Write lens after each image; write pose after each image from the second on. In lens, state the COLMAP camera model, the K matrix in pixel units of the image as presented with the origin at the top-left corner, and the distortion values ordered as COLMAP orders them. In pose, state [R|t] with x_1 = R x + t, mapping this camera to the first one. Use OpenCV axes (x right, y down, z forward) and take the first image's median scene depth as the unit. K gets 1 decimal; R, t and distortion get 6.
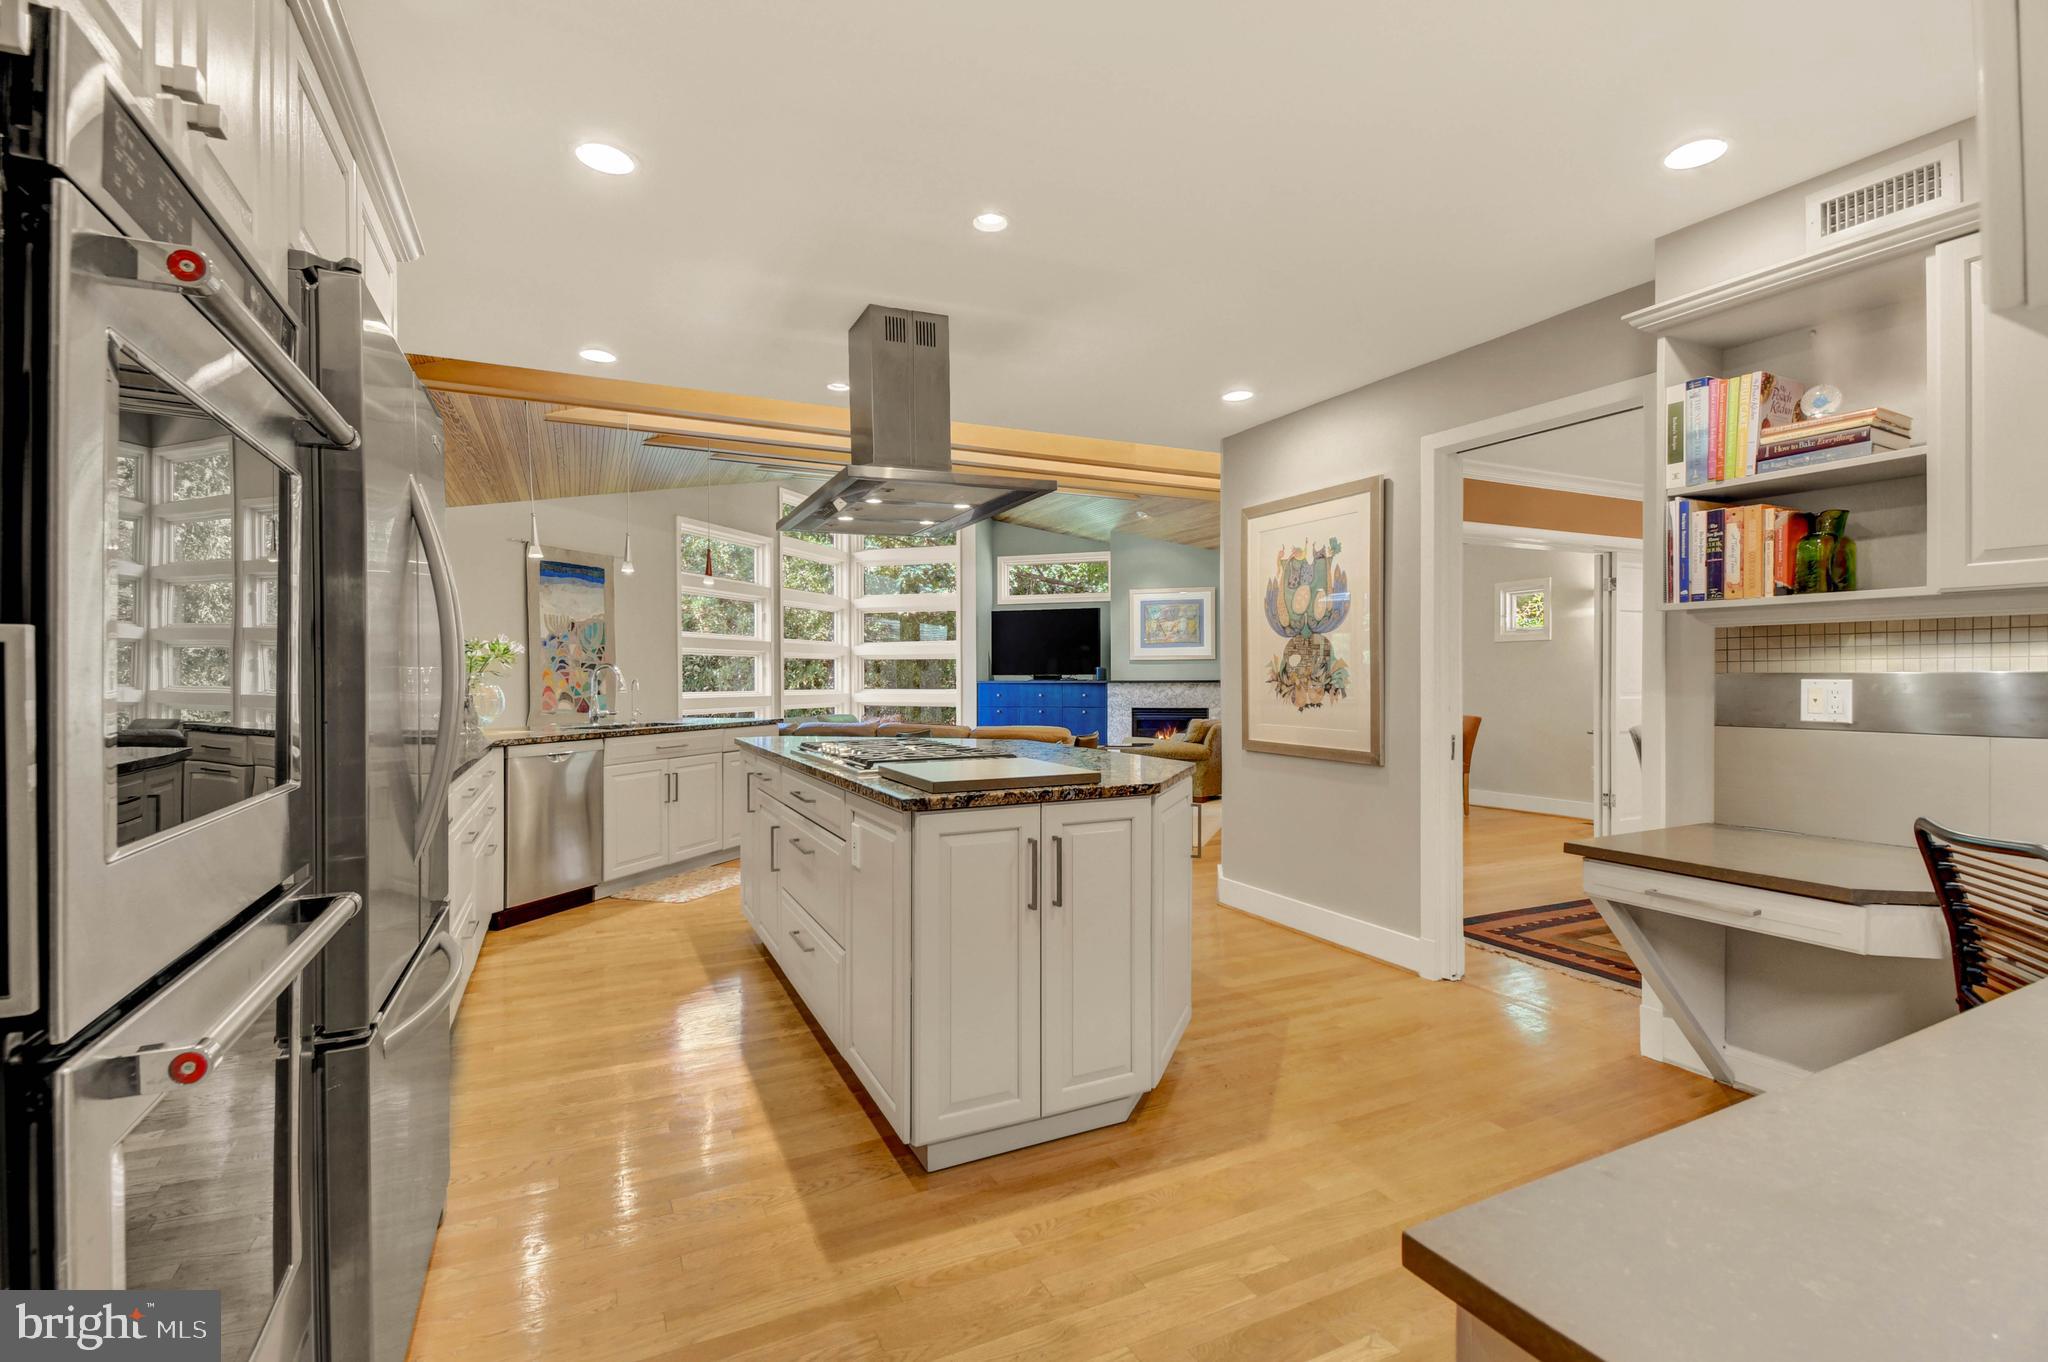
lens RADIAL K [[935.6, 0, 1035.2], [0, 935.6, 686.5], [0, 0, 1]] dist [0.001049, -0.000432]
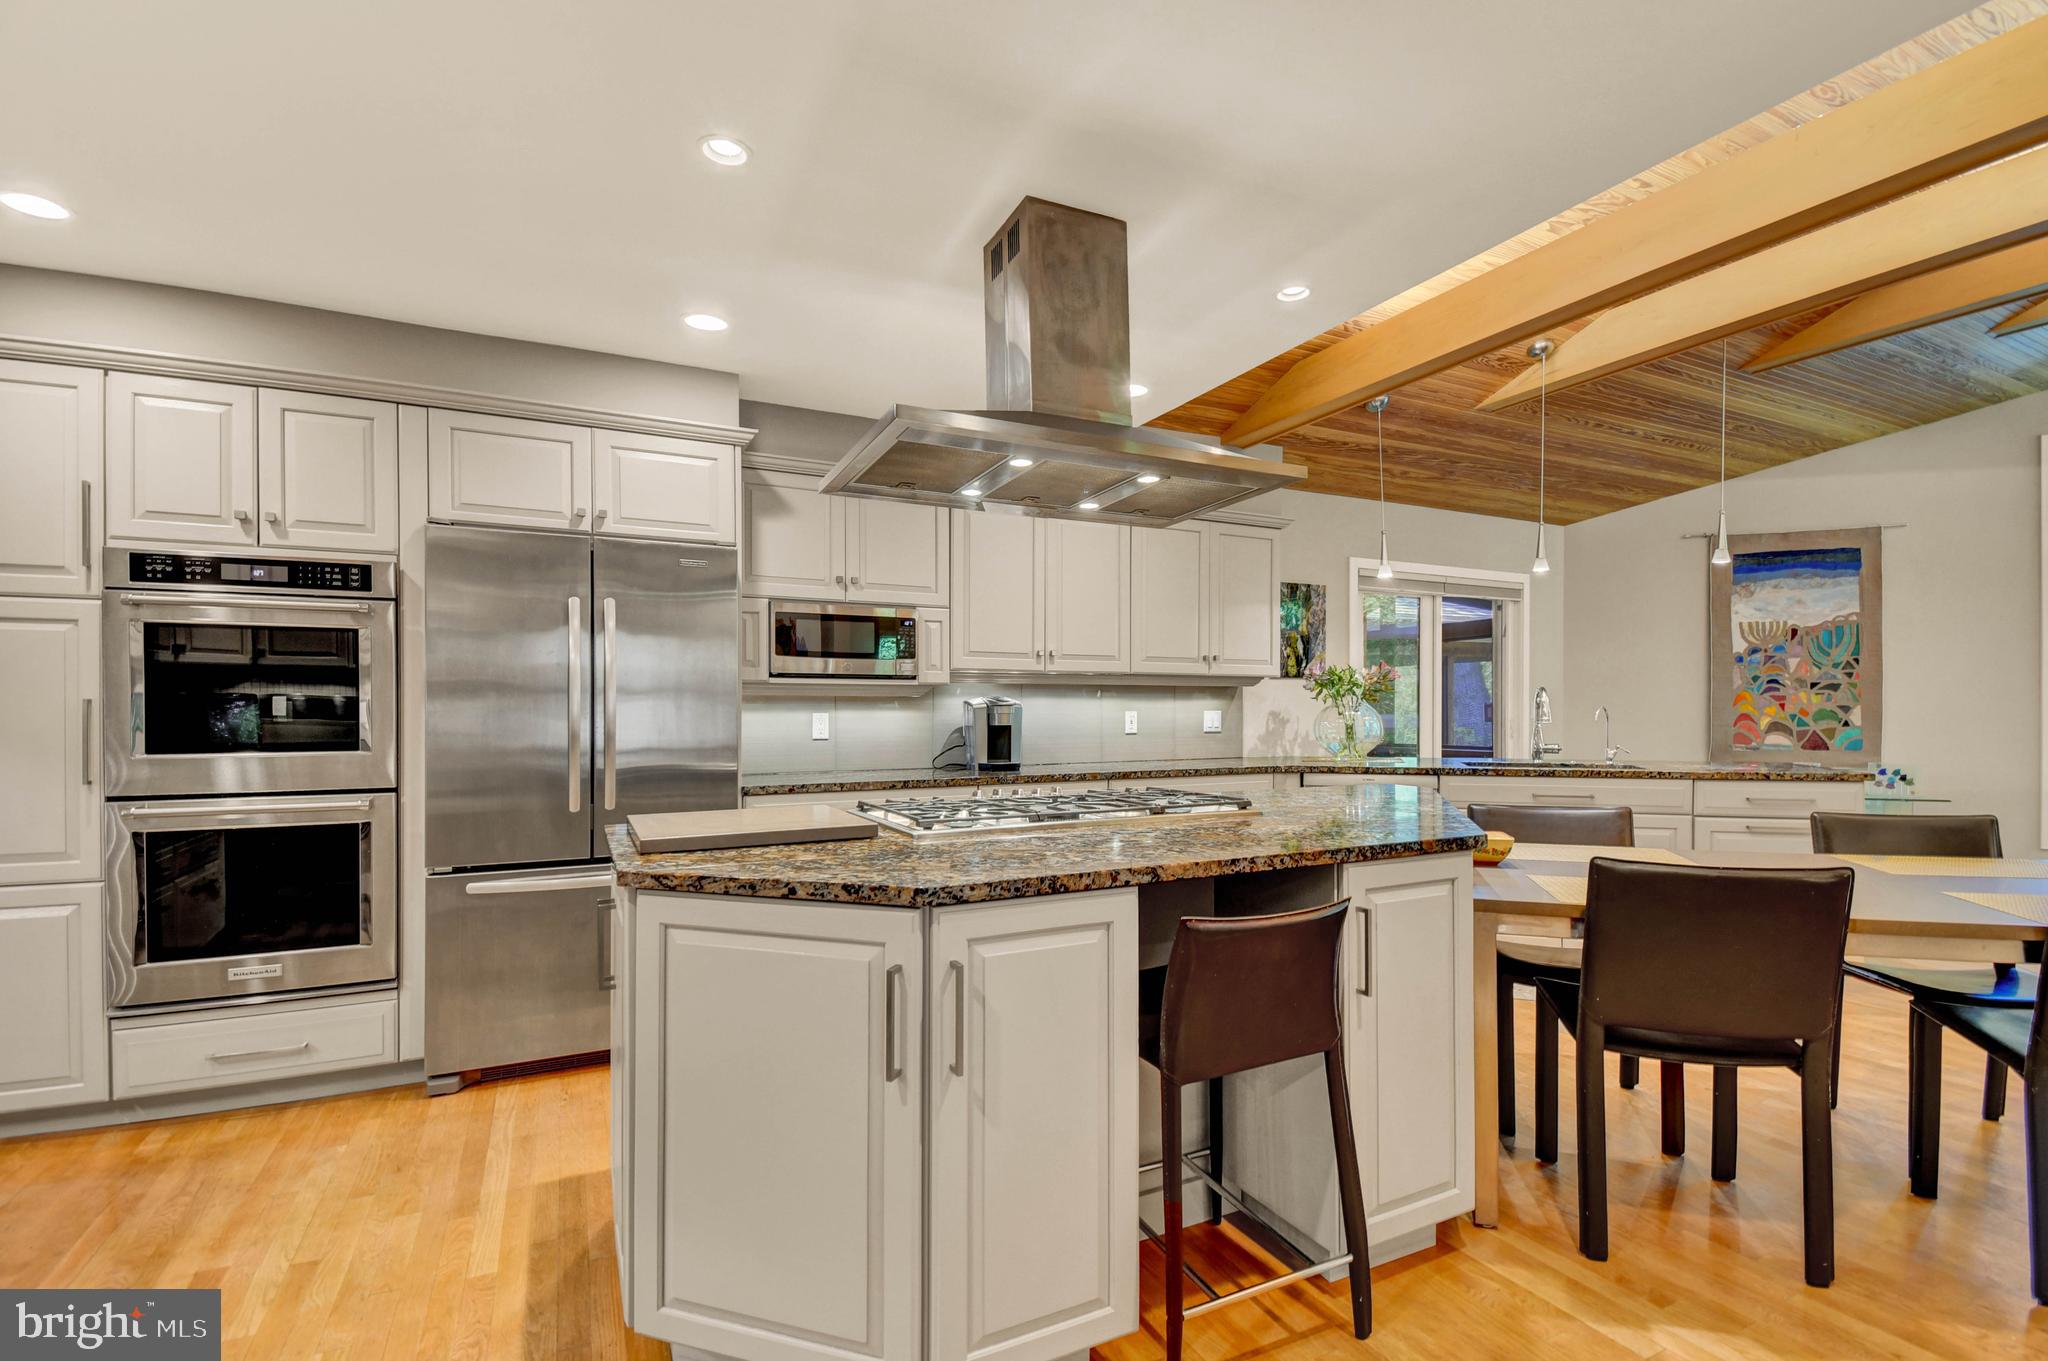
lens RADIAL K [[926.6, 0, 1046.4], [0, 926.6, 719.0], [0, 0, 1]] dist [0.014244, -0.025274]
pose [[0.010749, 0.014125, -0.999842, 0.174324], [-0.005401, 0.999886, 0.014068, -0.002589], [0.999928, 0.005249, 0.010824, 0.289374]]
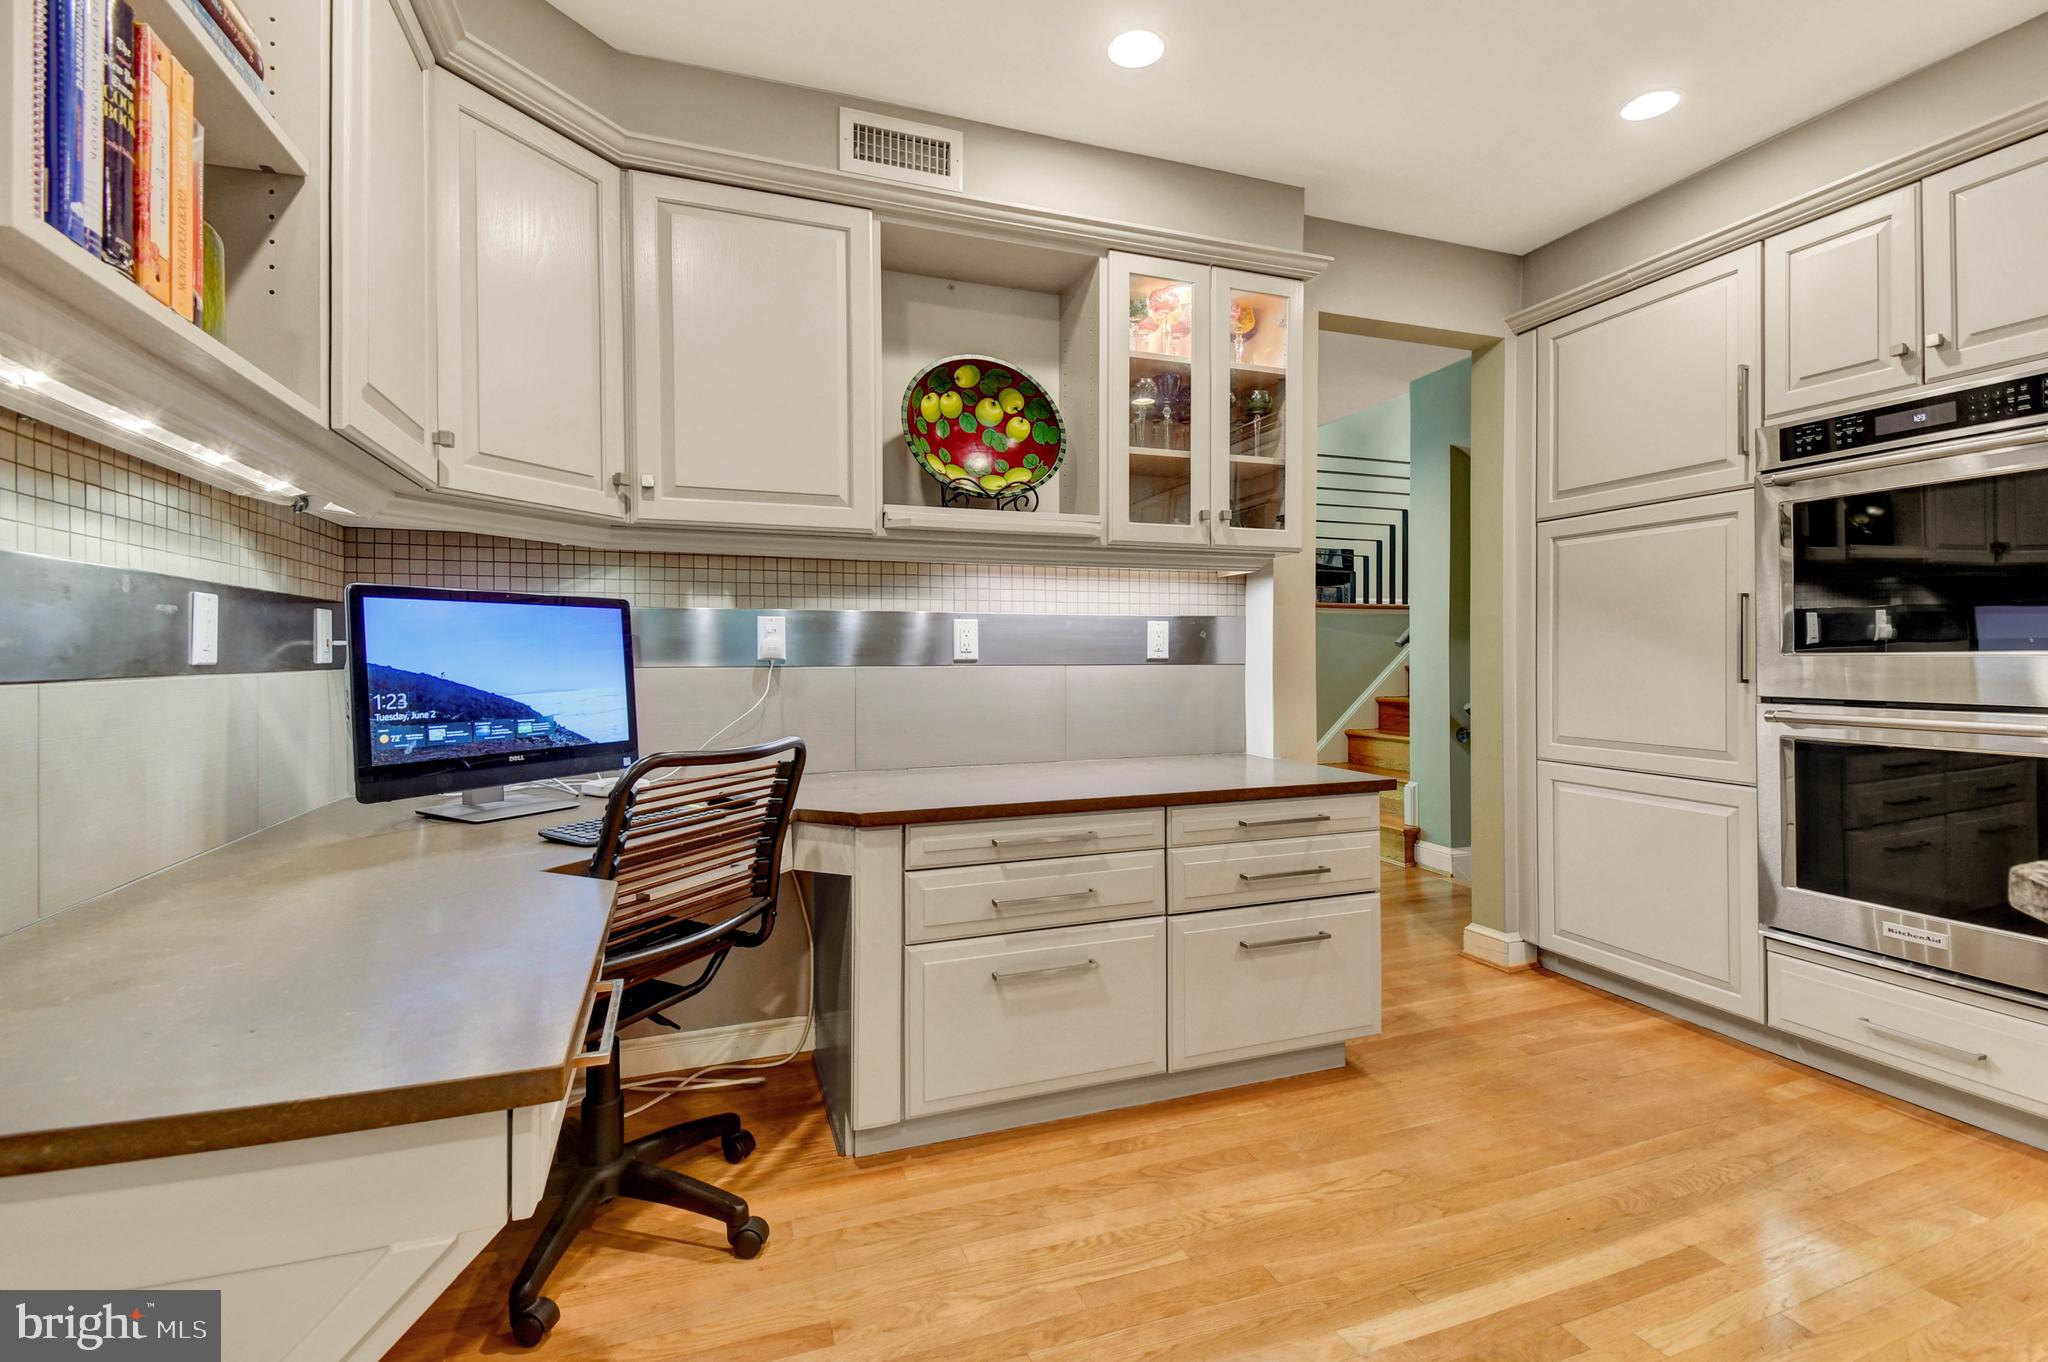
lens RADIAL K [[918.4, 0, 1030.9], [0, 918.4, 653.4], [0, 0, 1]] dist [0.020810, -0.023160]
pose [[-0.993869, 0.008231, 0.110258, 0.087950], [0.009011, 0.999938, 0.006581, 0.008361], [-0.110197, 0.007534, -0.993881, 0.289227]]
